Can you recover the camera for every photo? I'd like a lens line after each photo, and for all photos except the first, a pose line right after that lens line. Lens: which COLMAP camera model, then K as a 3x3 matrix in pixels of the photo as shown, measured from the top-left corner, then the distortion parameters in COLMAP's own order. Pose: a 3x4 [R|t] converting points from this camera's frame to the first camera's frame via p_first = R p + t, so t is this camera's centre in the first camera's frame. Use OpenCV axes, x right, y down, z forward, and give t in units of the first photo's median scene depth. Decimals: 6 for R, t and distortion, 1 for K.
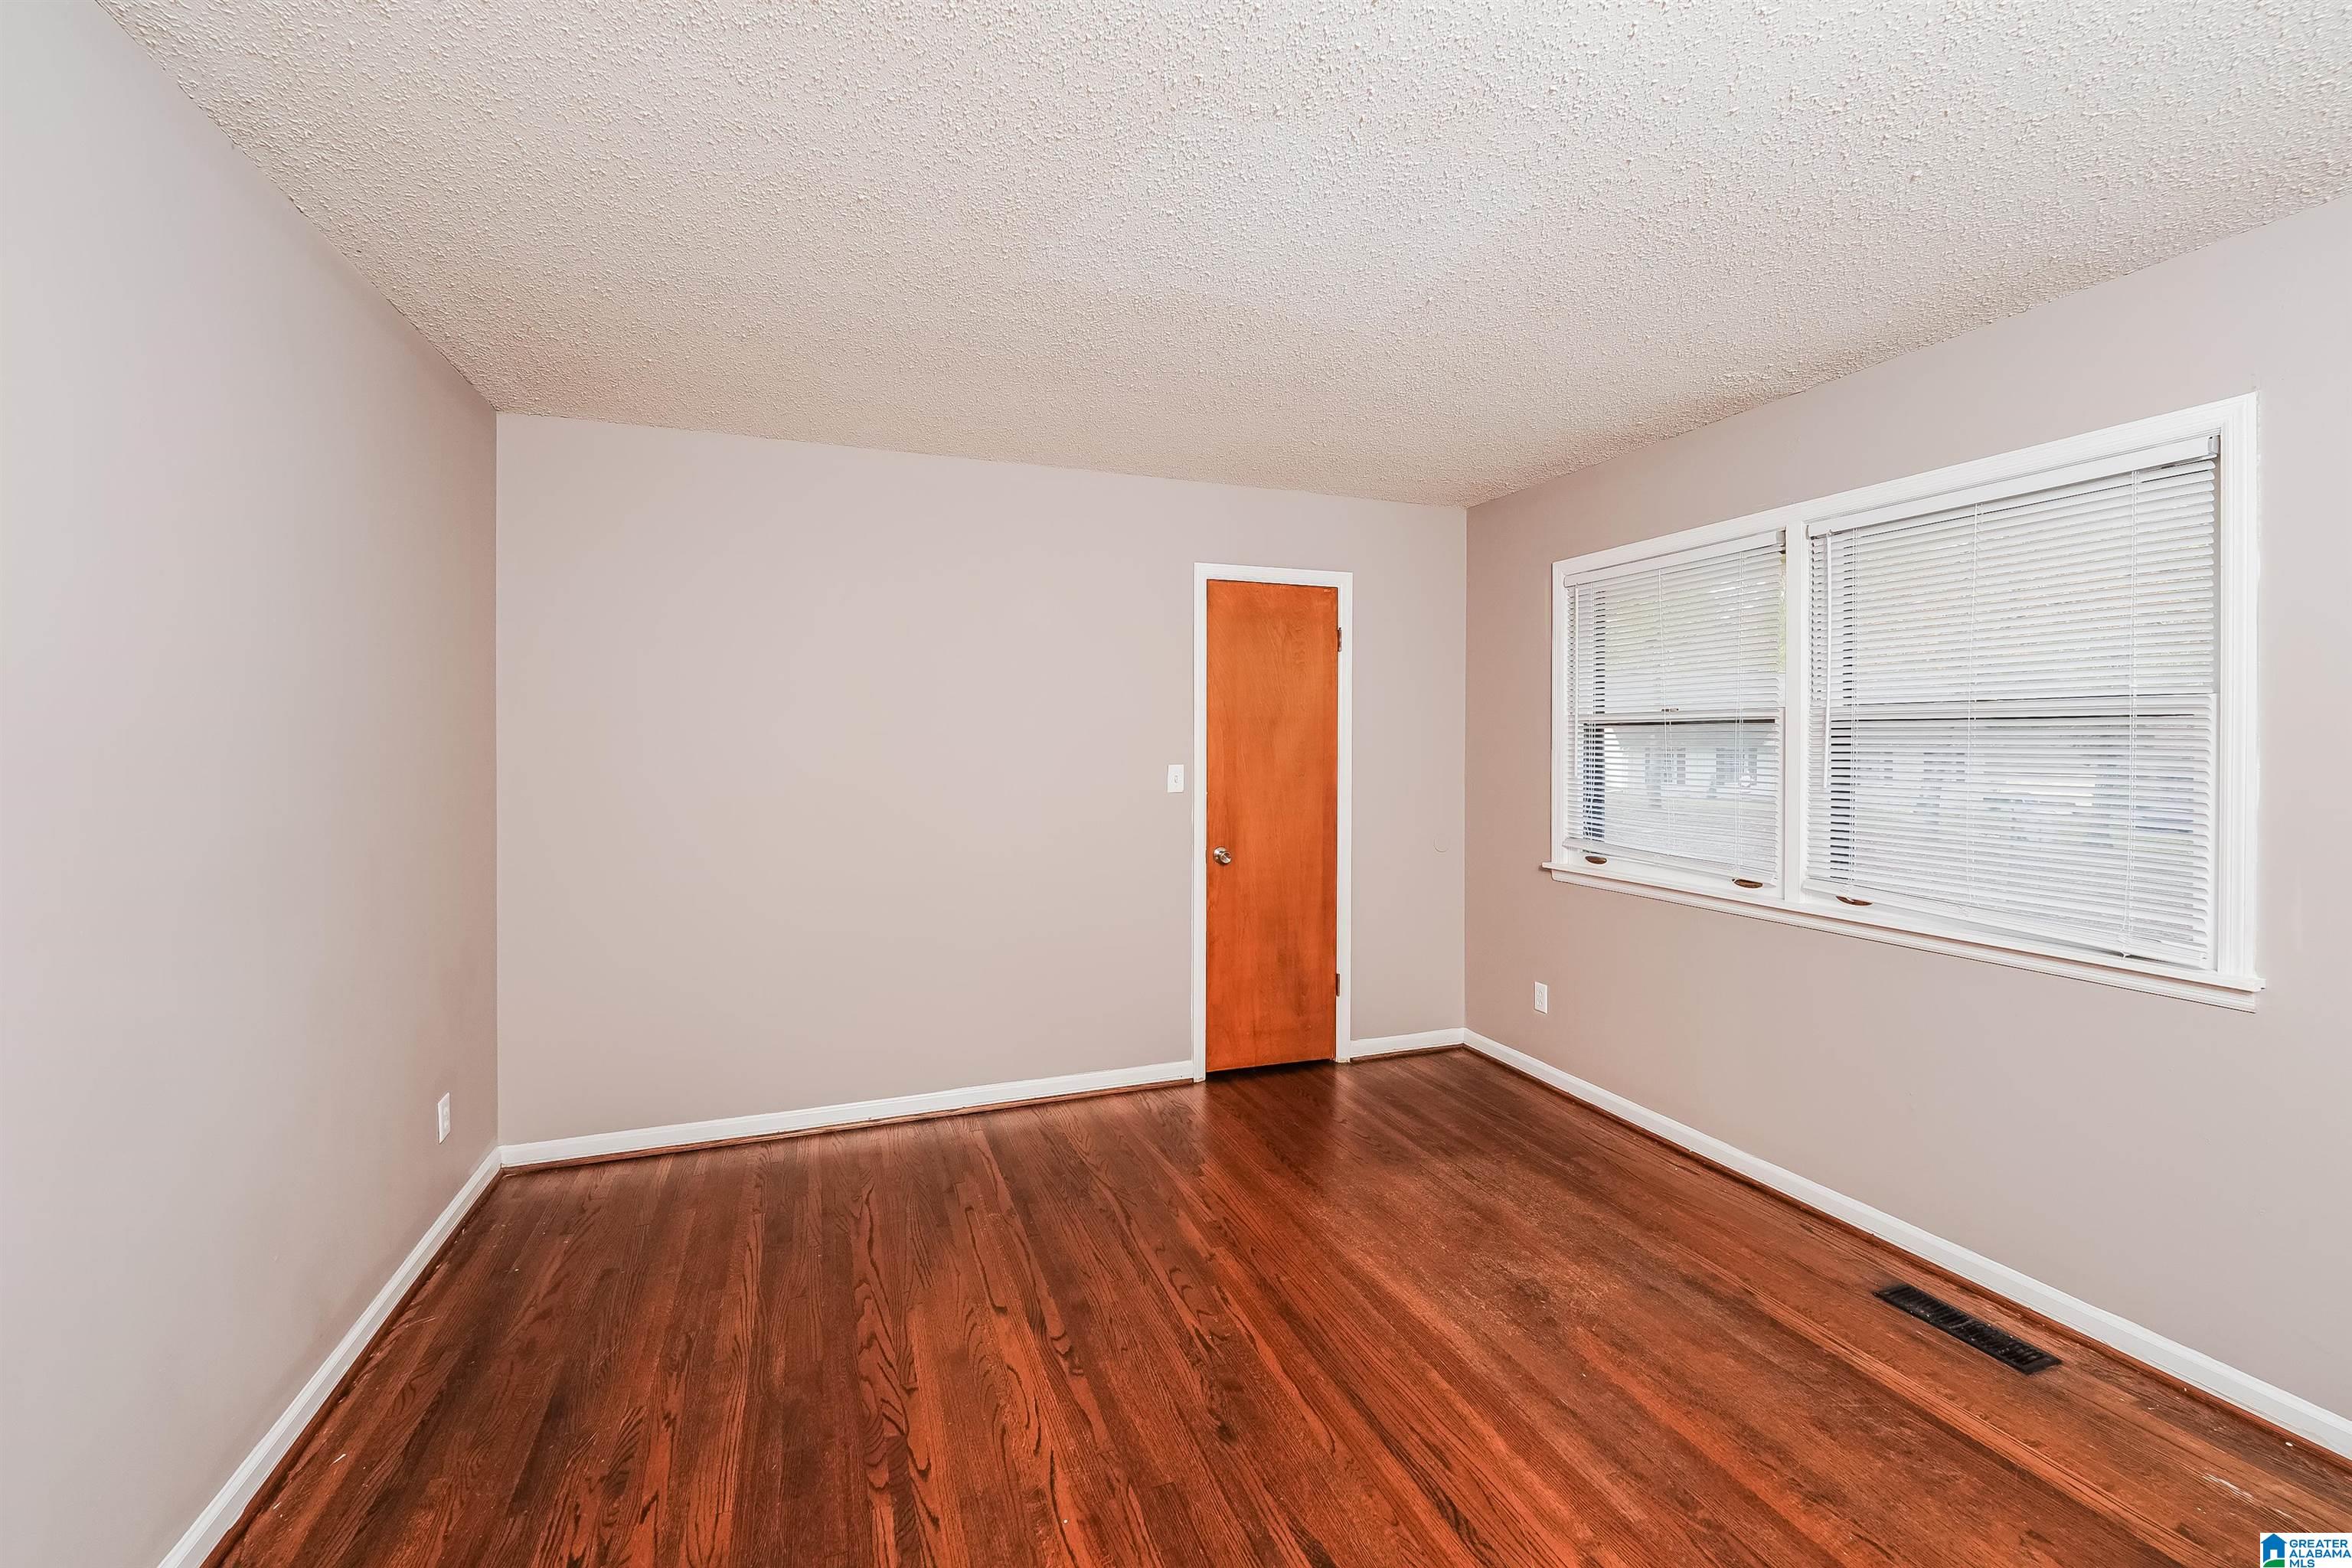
lens RADIAL K [[995.1, 0, 1179.1], [0, 995.1, 750.9], [0, 0, 1]] dist [-0.001518, -0.000205]
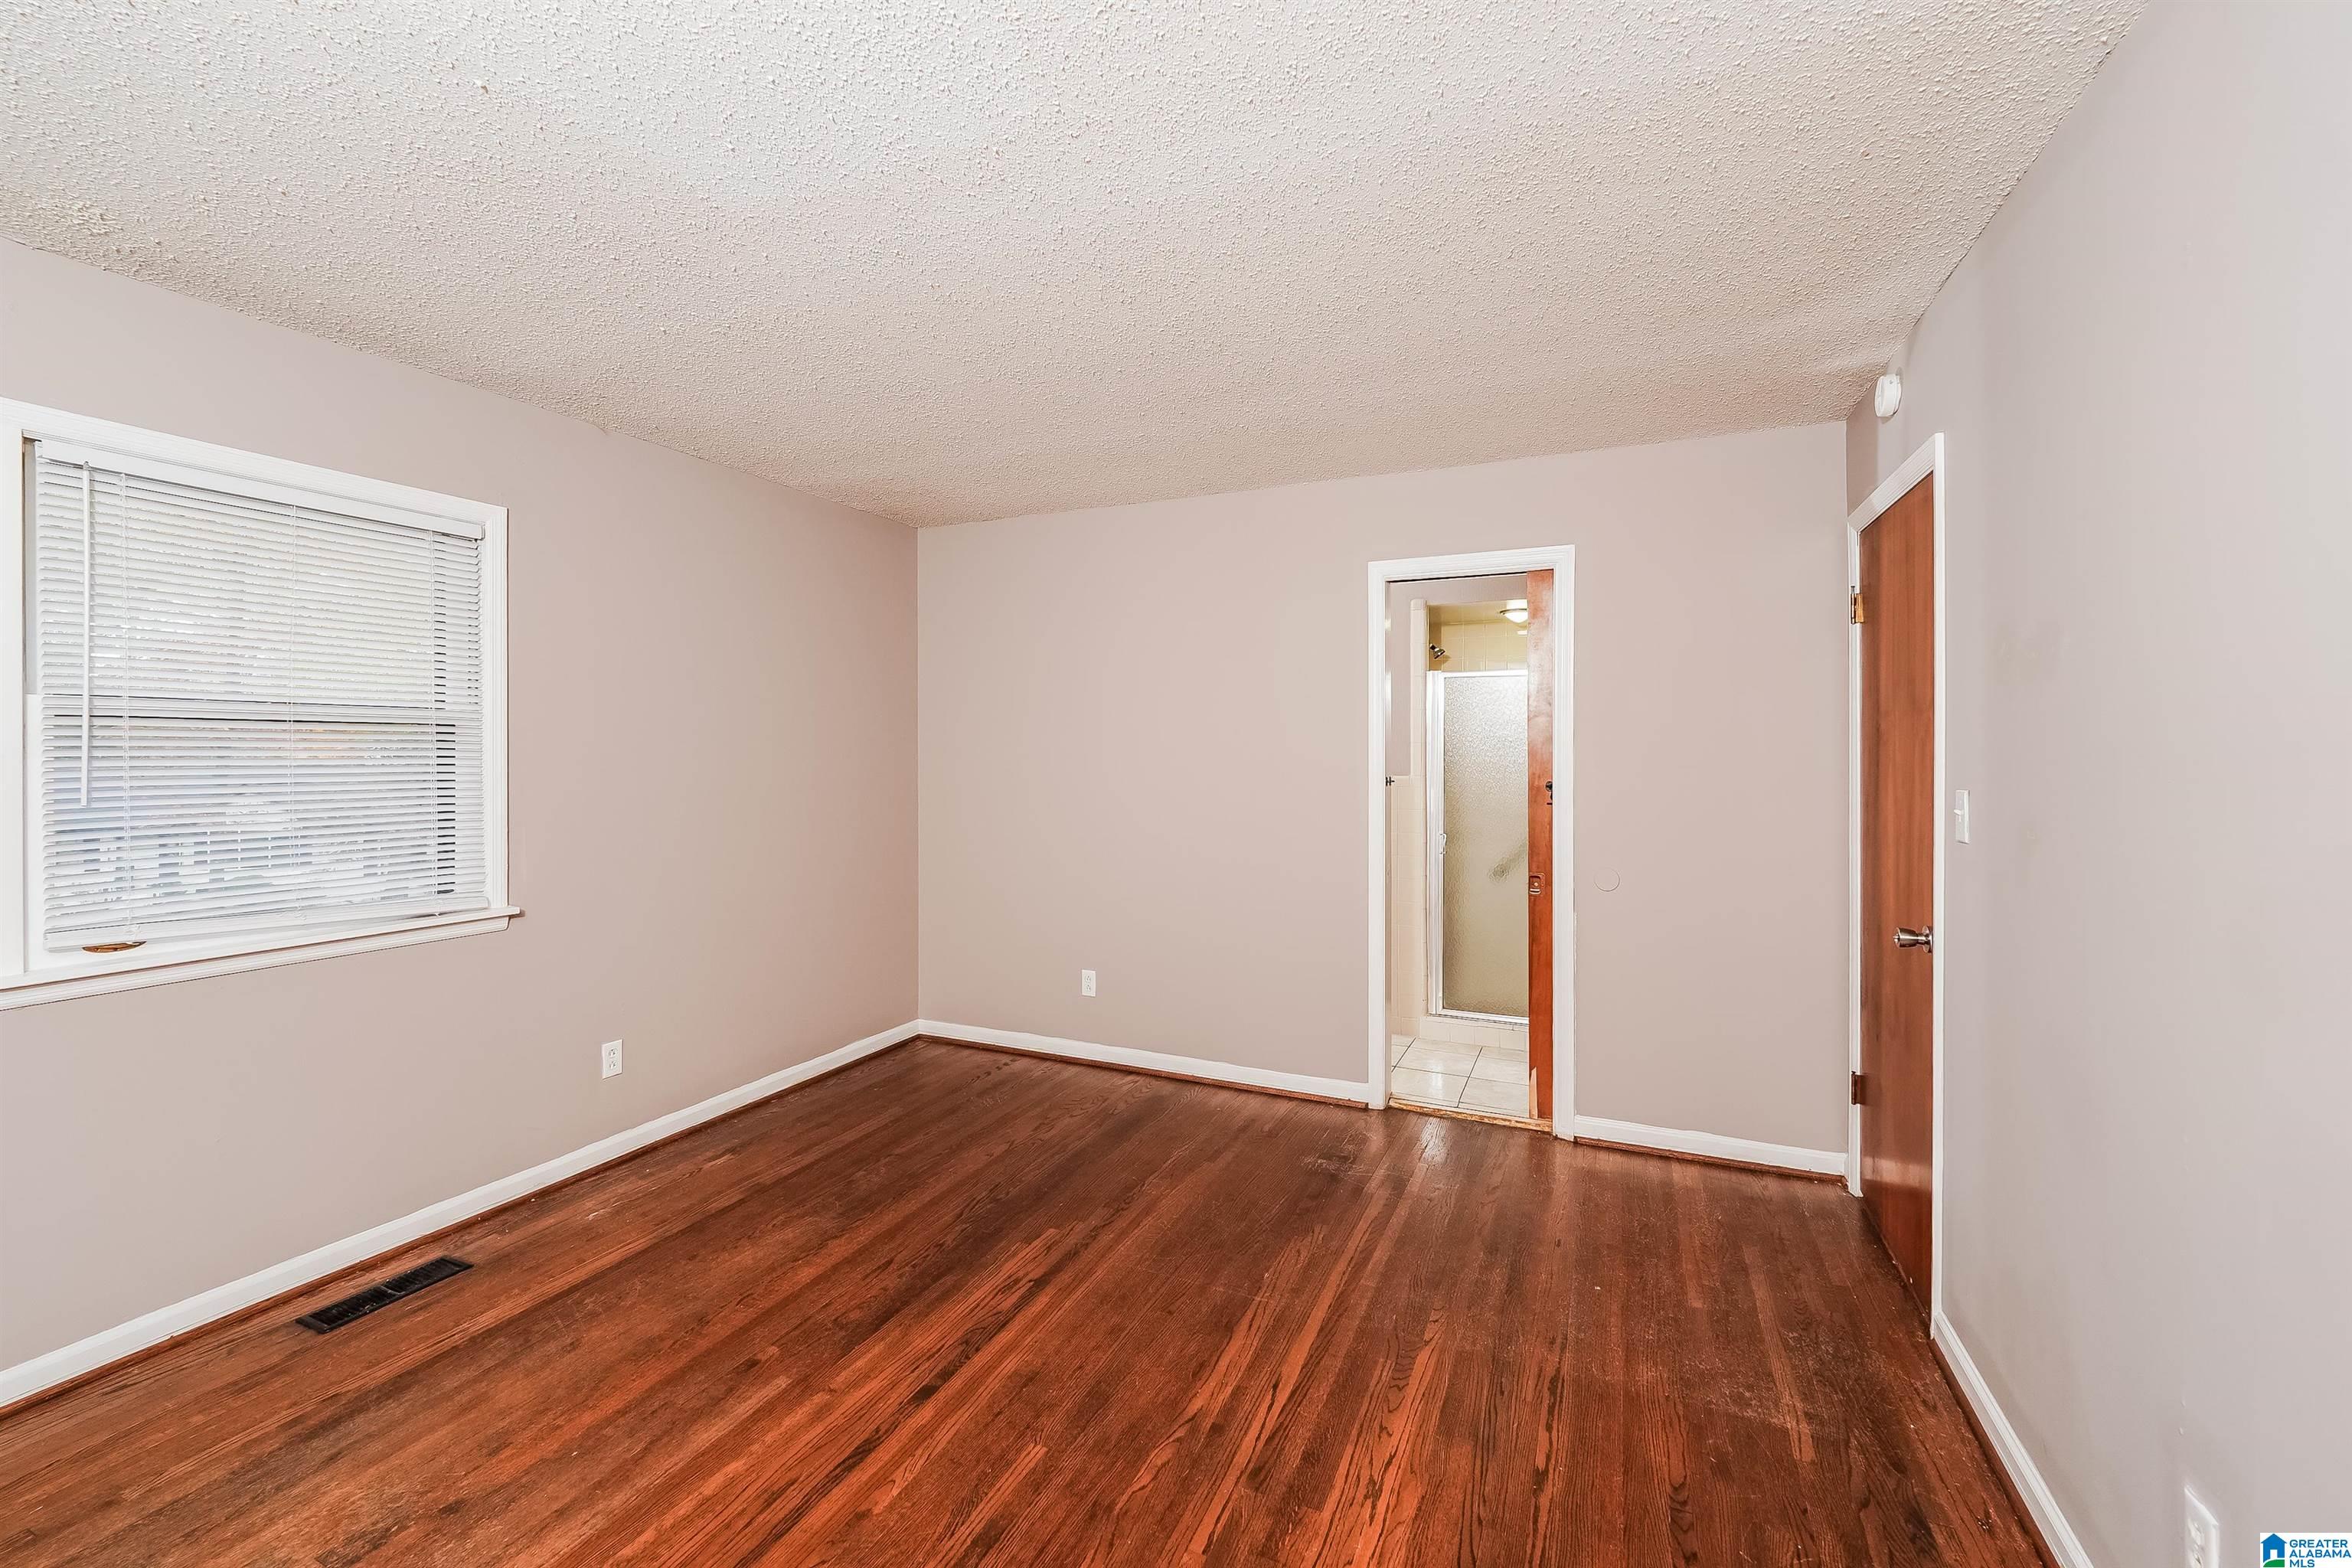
lens RADIAL K [[995.1, 0, 1179.1], [0, 995.1, 750.9], [0, 0, 1]] dist [-0.001518, -0.000205]
pose [[-0.725817, -0.004233, 0.687875, -0.596445], [0.000941, 0.999974, 0.007147, -0.009844], [-0.687887, 0.005834, -0.725794, 1.265621]]
